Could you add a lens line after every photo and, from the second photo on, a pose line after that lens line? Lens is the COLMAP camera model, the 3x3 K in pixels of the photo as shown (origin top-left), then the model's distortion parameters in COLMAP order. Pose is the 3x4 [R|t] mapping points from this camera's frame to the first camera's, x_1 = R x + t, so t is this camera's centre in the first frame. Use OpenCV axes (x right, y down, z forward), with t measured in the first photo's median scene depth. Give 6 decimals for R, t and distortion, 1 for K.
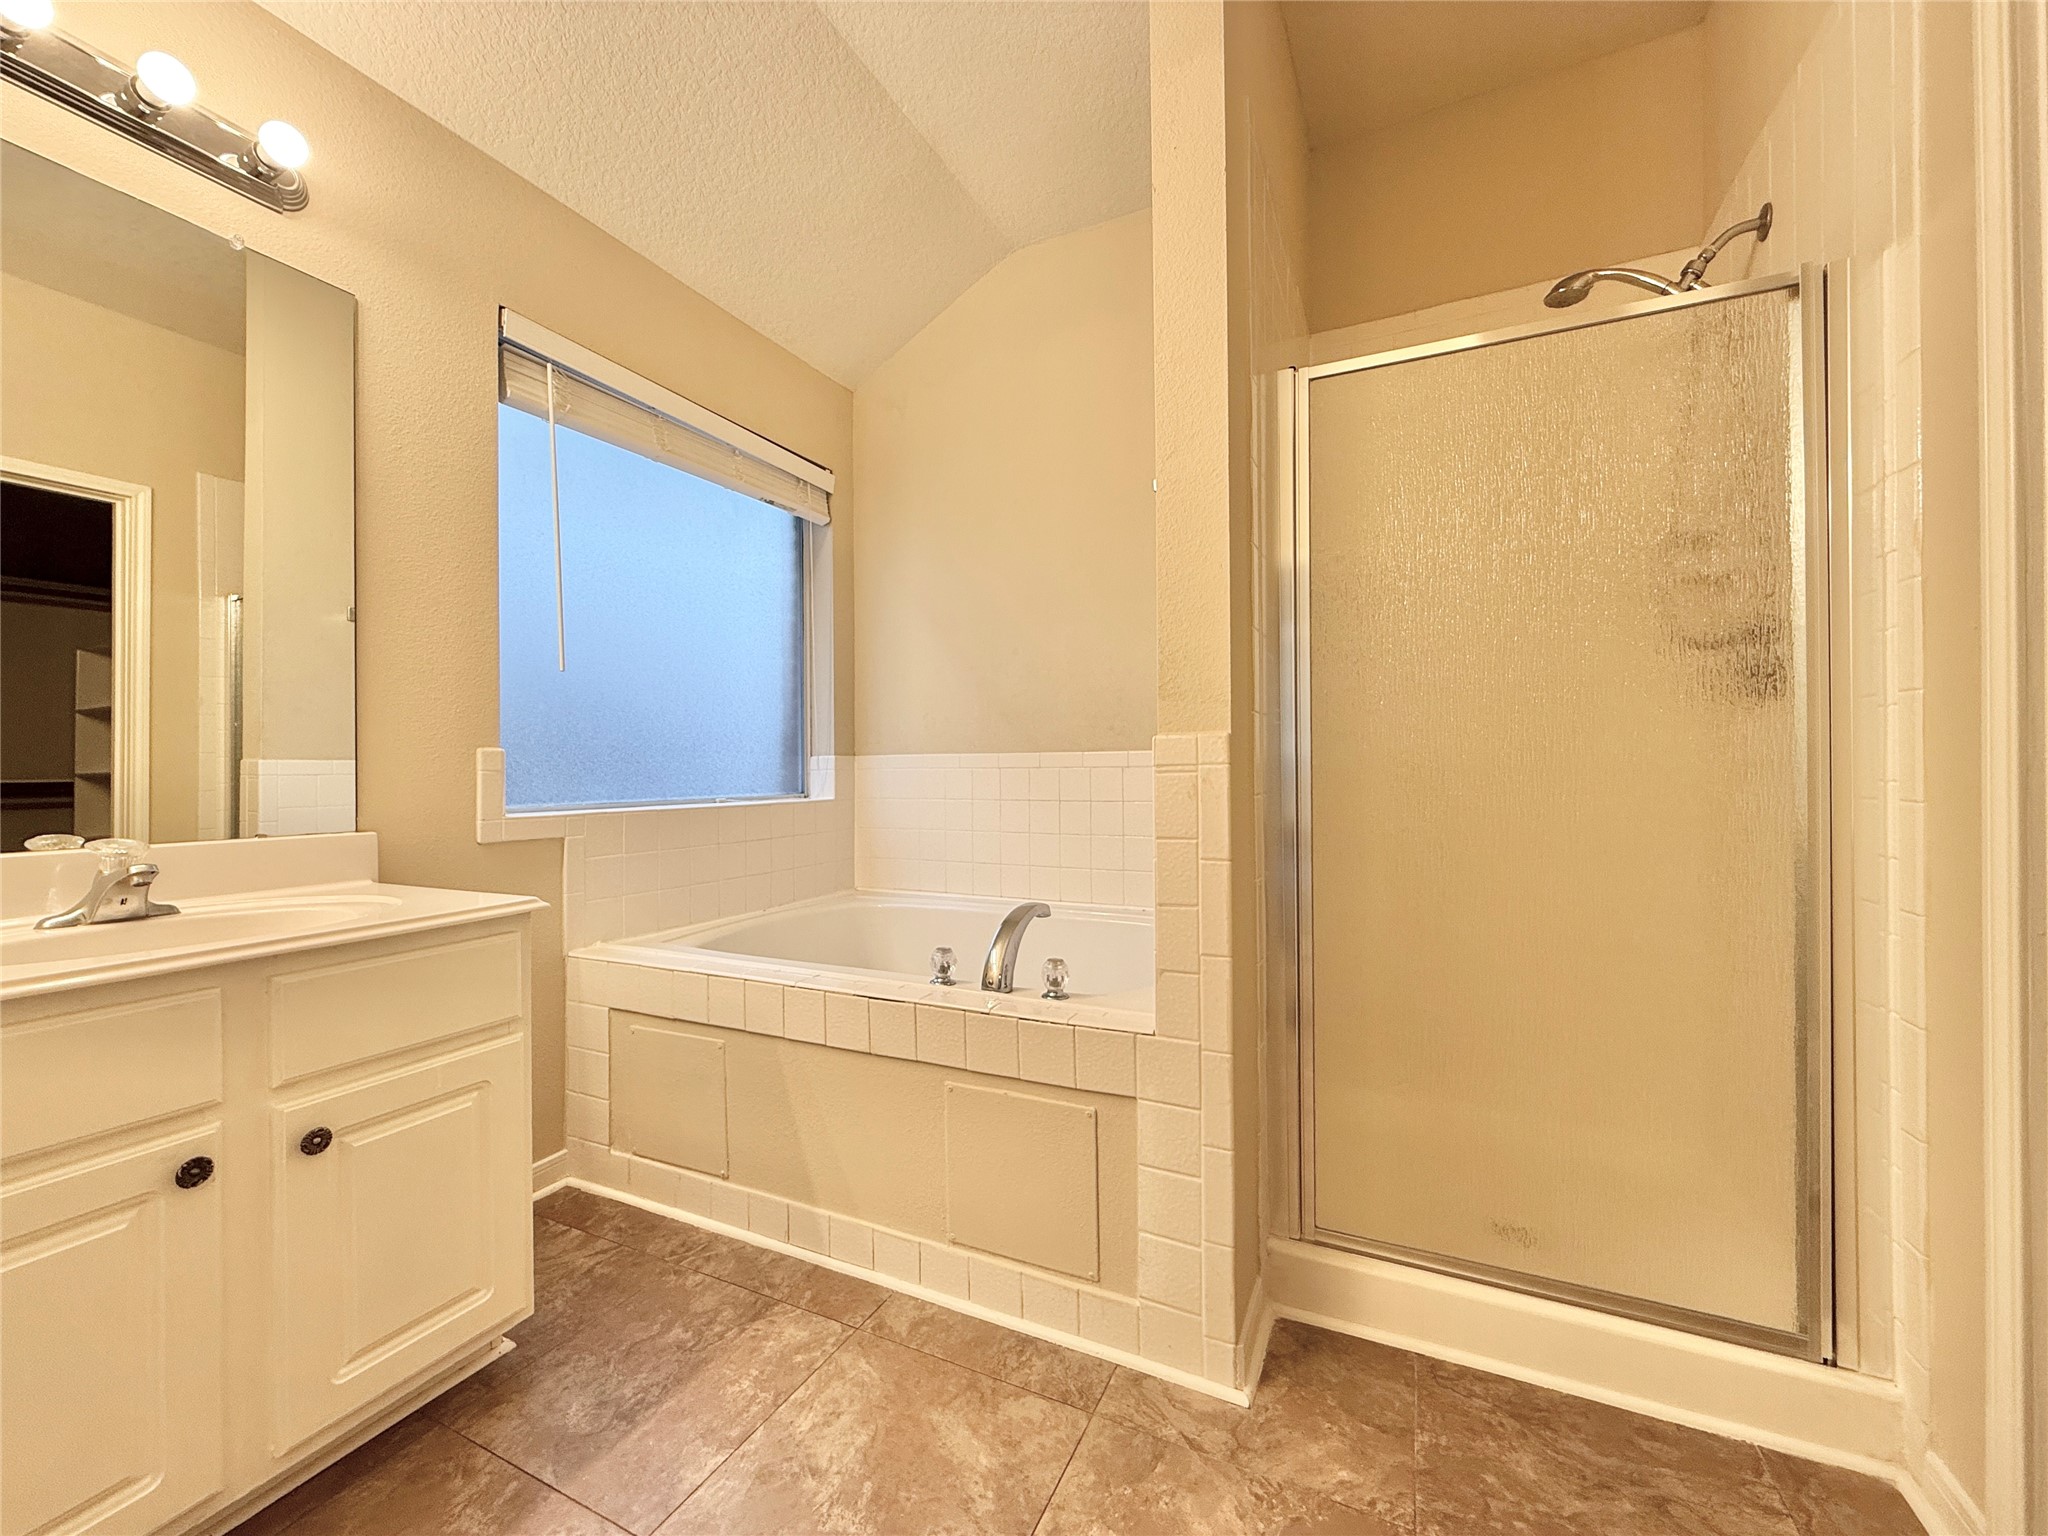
lens RADIAL K [[816.2, 0, 1020.4], [0, 816.2, 766.7], [0, 0, 1]] dist [0.000160, -0.000095]
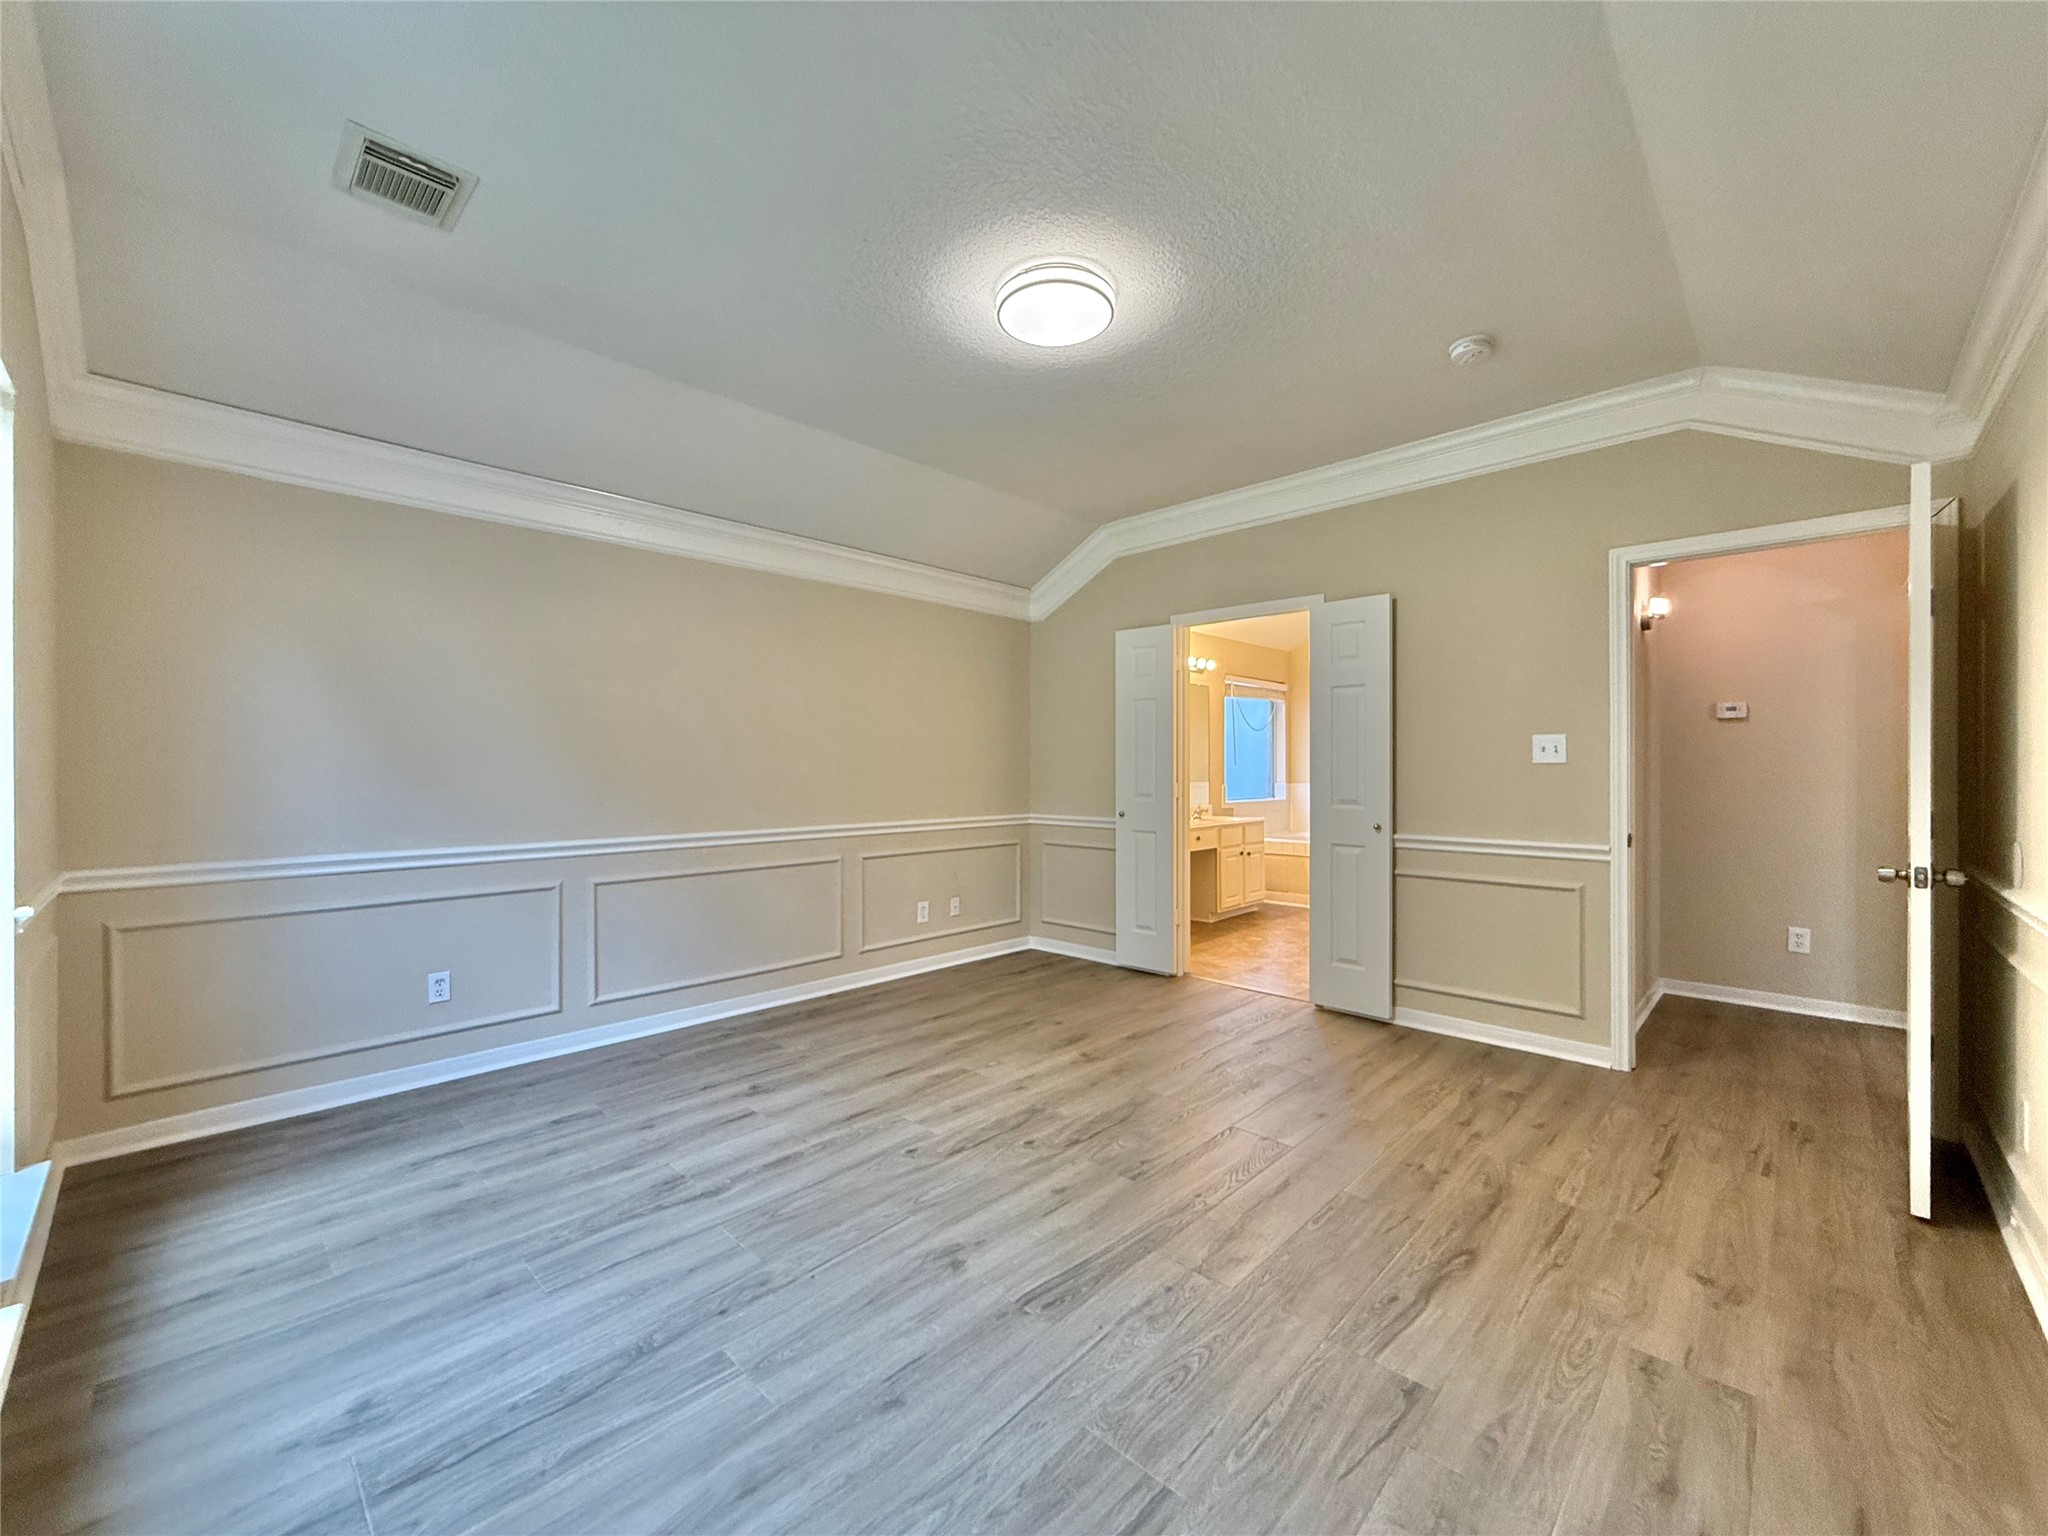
lens RADIAL K [[816.2, 0, 1020.4], [0, 816.2, 766.7], [0, 0, 1]] dist [0.000160, -0.000095]
pose [[0.951211, 0.014361, -0.308208, -0.449380], [-0.013318, 0.999896, 0.005484, -0.146723], [0.308254, -0.001112, 0.951303, -3.903228]]
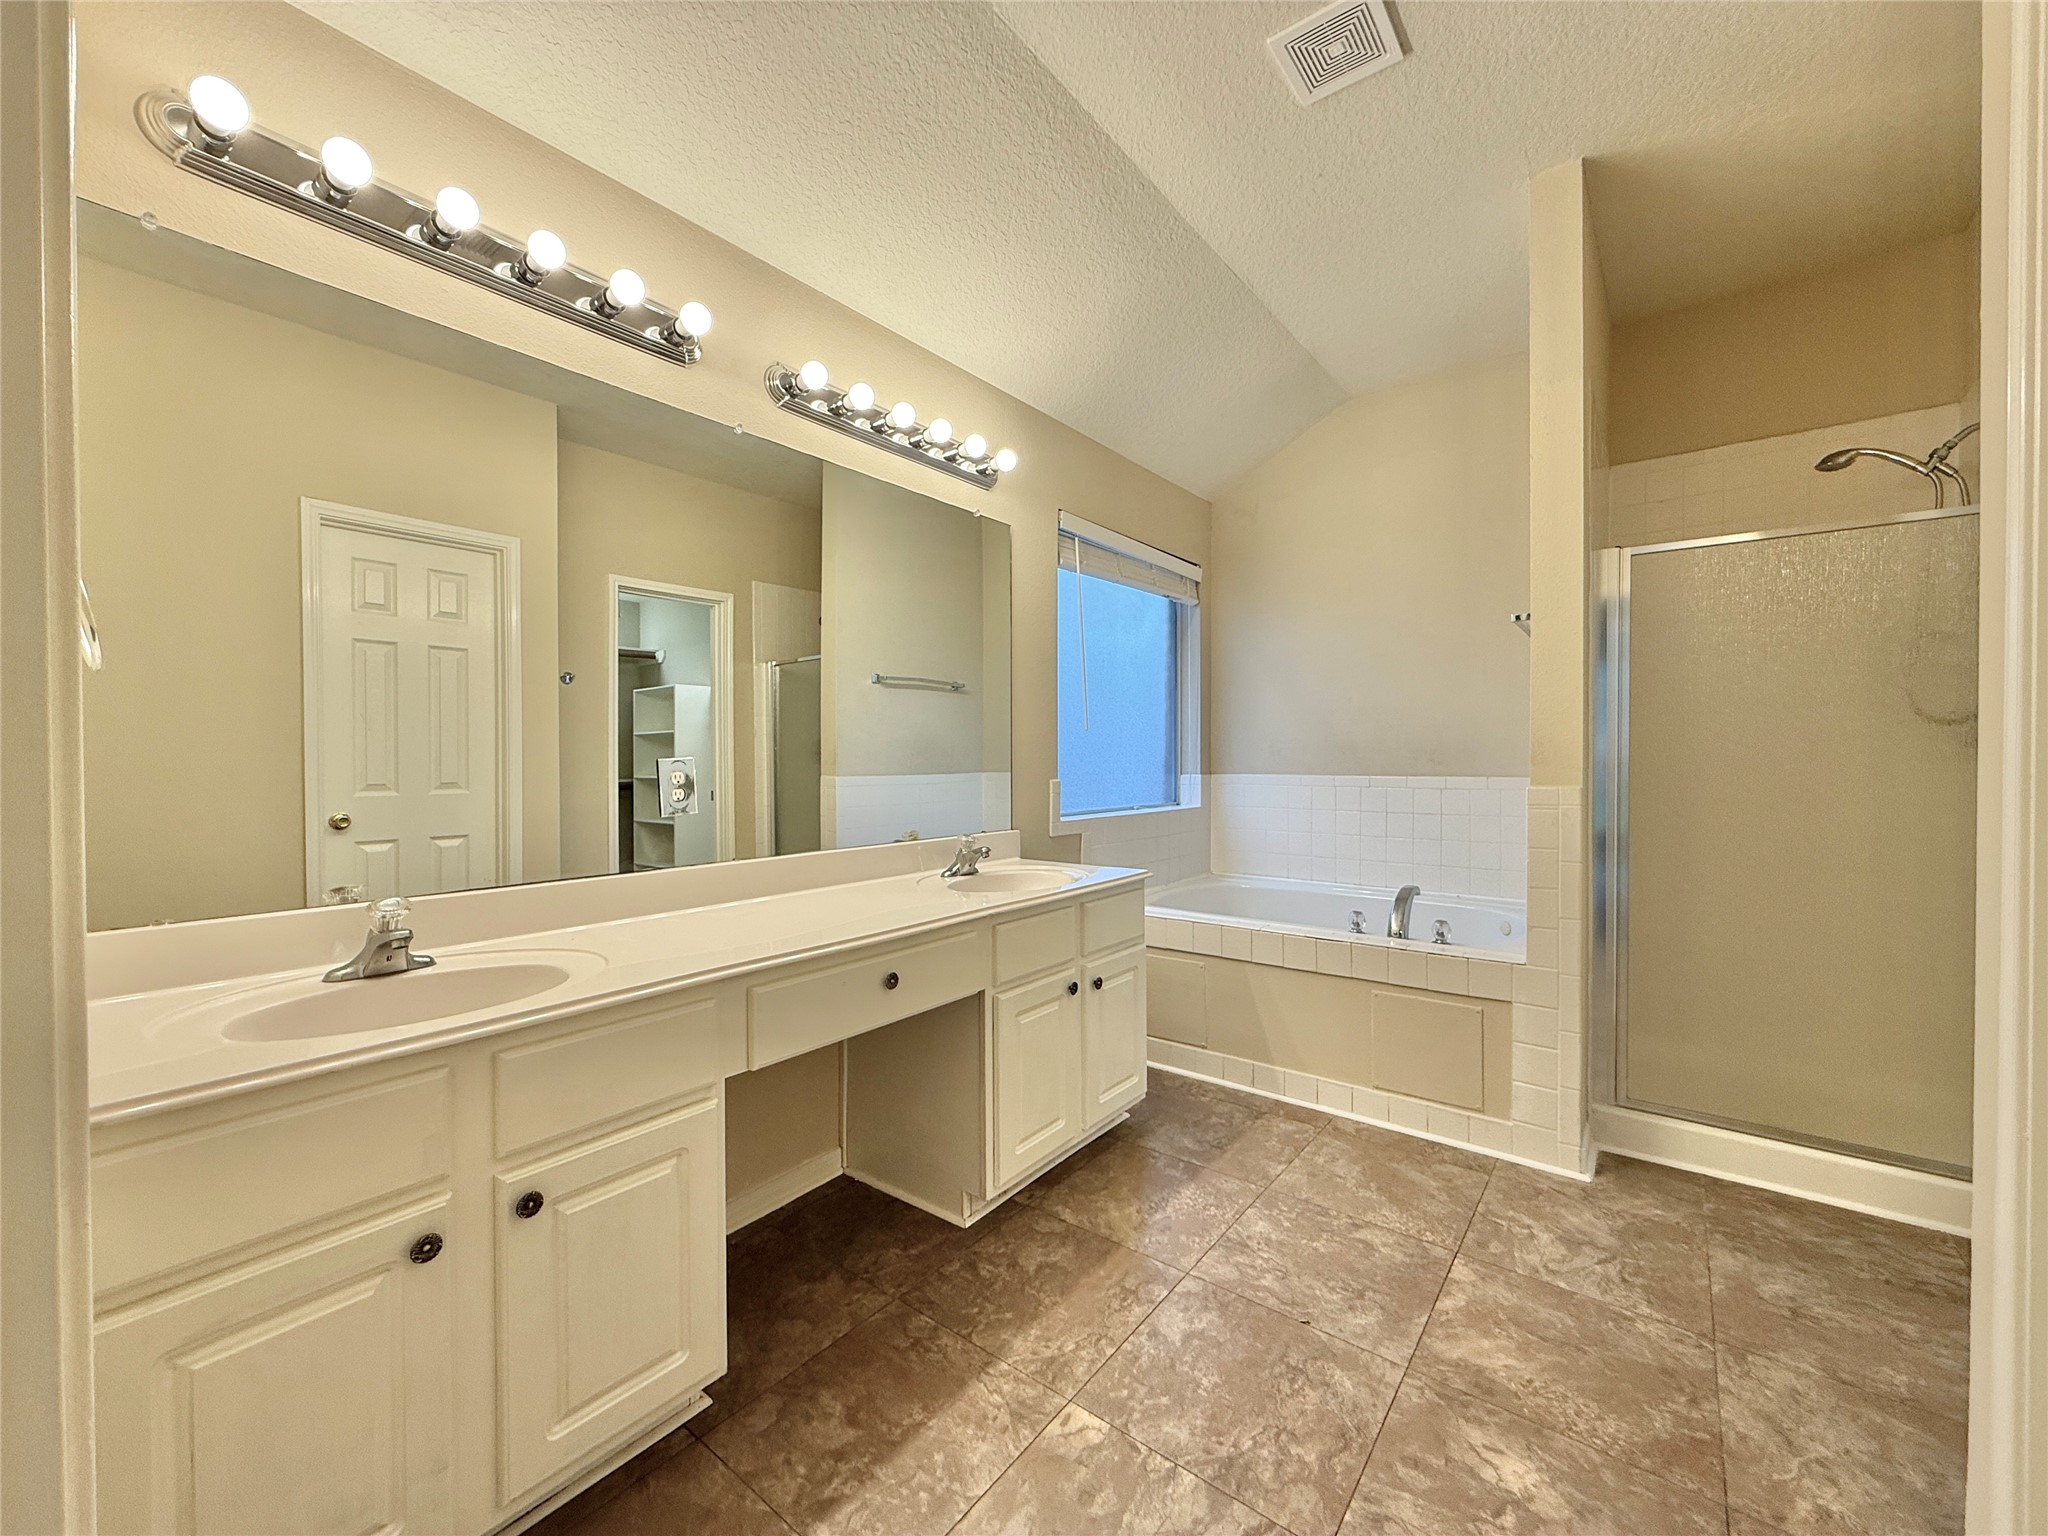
lens RADIAL K [[816.2, 0, 1020.4], [0, 816.2, 766.7], [0, 0, 1]] dist [0.000160, -0.000095]
pose [[0.976366, 0.007598, -0.215988, -0.441313], [-0.004617, 0.999887, 0.014303, -0.088211], [0.216073, -0.012968, 0.976291, -0.772234]]
